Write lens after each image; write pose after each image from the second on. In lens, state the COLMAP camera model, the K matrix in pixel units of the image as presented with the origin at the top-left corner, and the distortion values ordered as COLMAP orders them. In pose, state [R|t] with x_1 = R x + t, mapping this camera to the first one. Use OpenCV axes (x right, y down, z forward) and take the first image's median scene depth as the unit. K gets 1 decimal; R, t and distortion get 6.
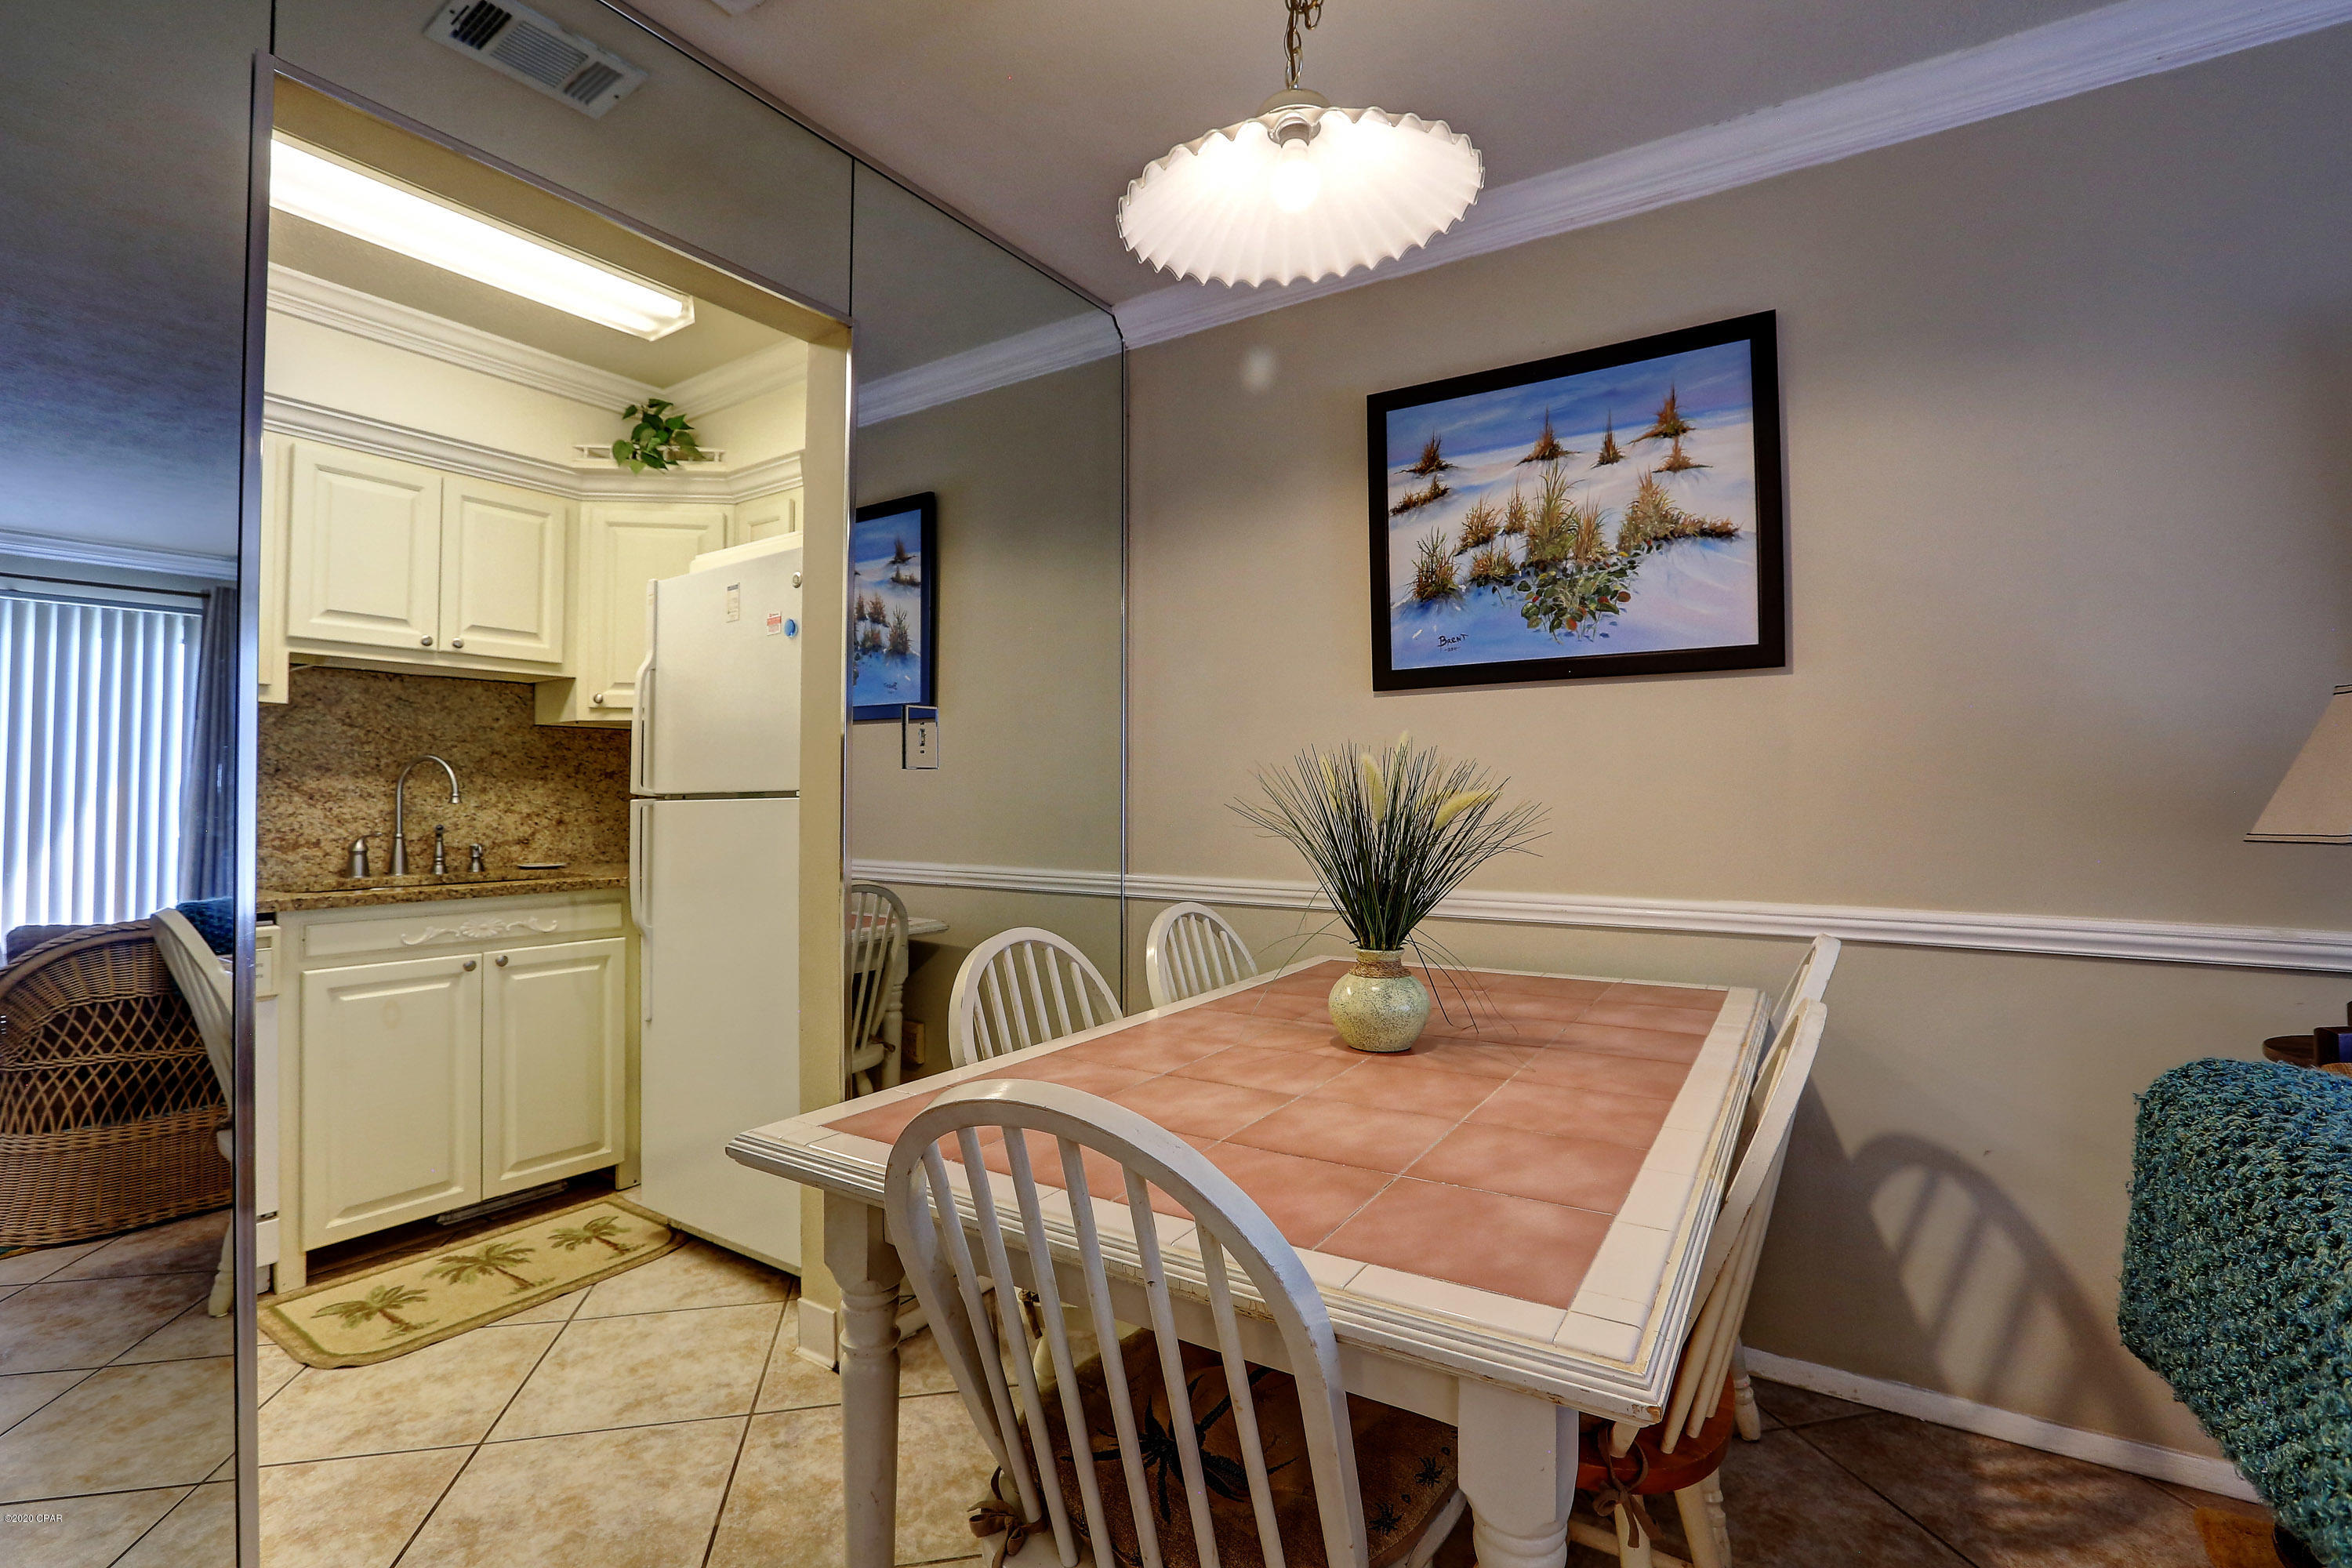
lens RADIAL K [[1087.0, 0, 1176.1], [0, 1087.0, 779.4], [0, 0, 1]] dist [-0.020267, -0.000219]
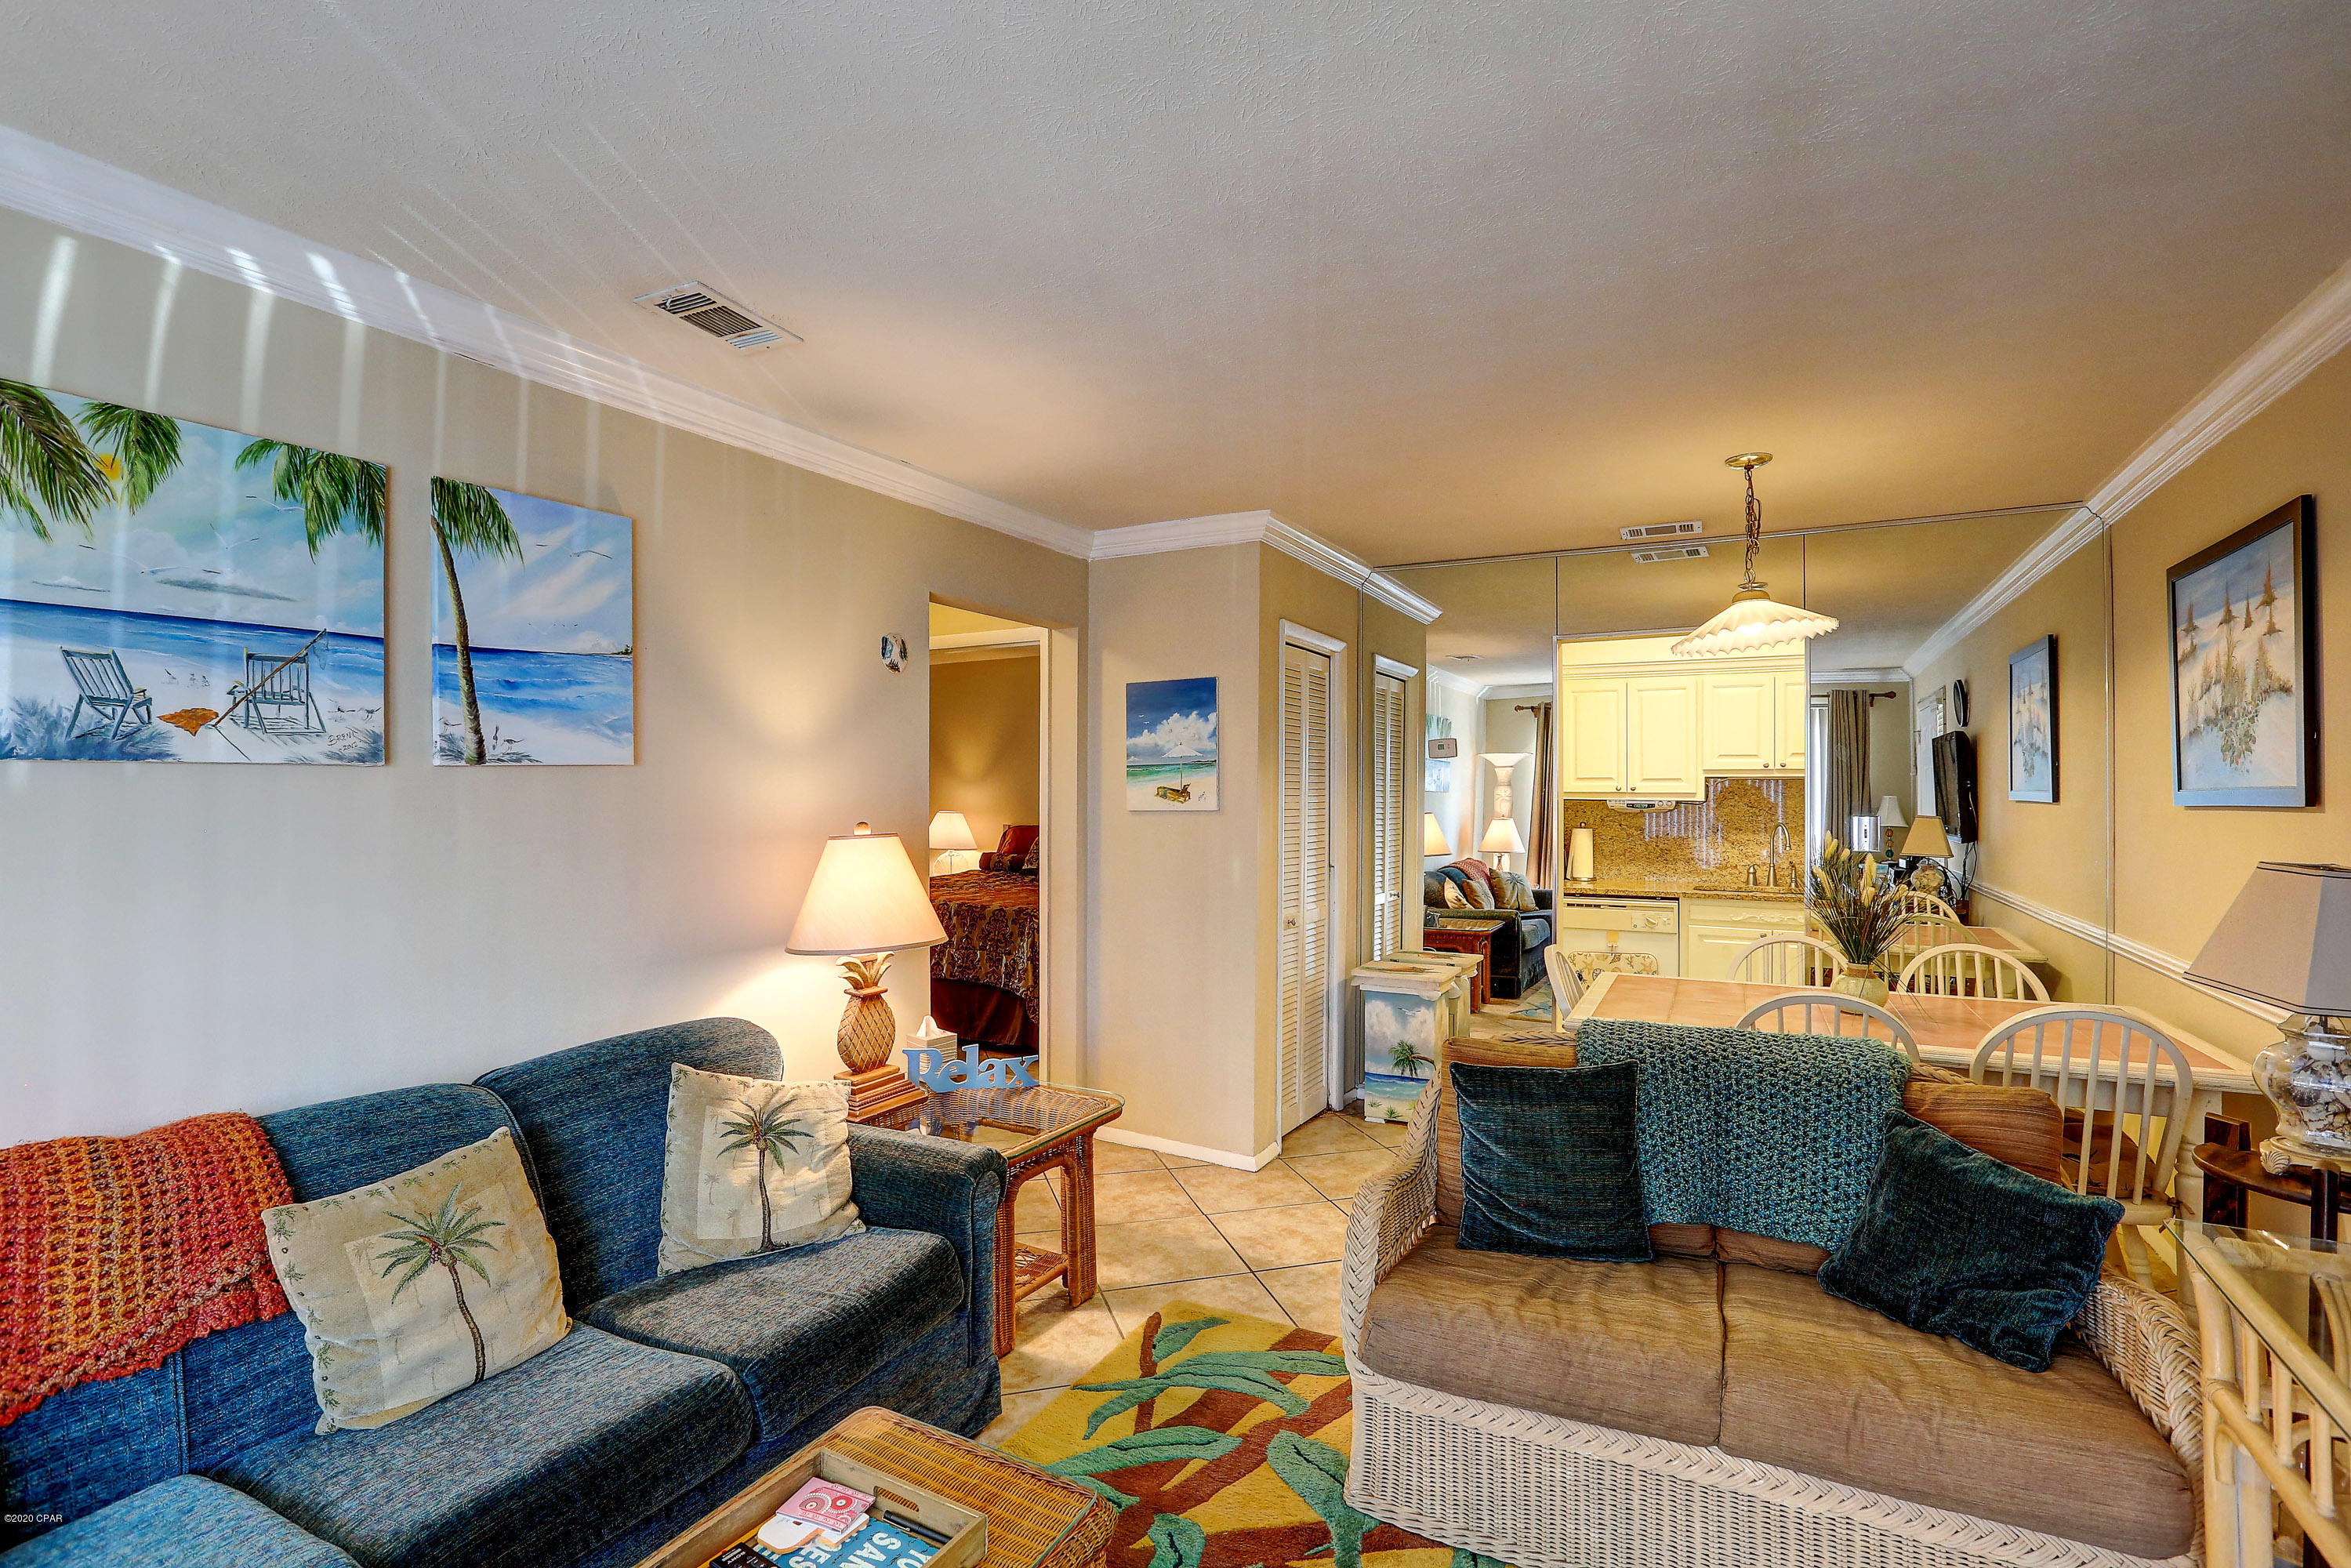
lens RADIAL K [[1086.6, 0, 1174.8], [0, 1086.6, 780.8], [0, 0, 1]] dist [-0.020267, -0.000219]
pose [[0.084124, -0.007614, -0.996426, 1.333242], [0.006844, 0.999952, -0.007063, -0.111311], [0.996432, -0.006226, 0.084172, -0.253799]]
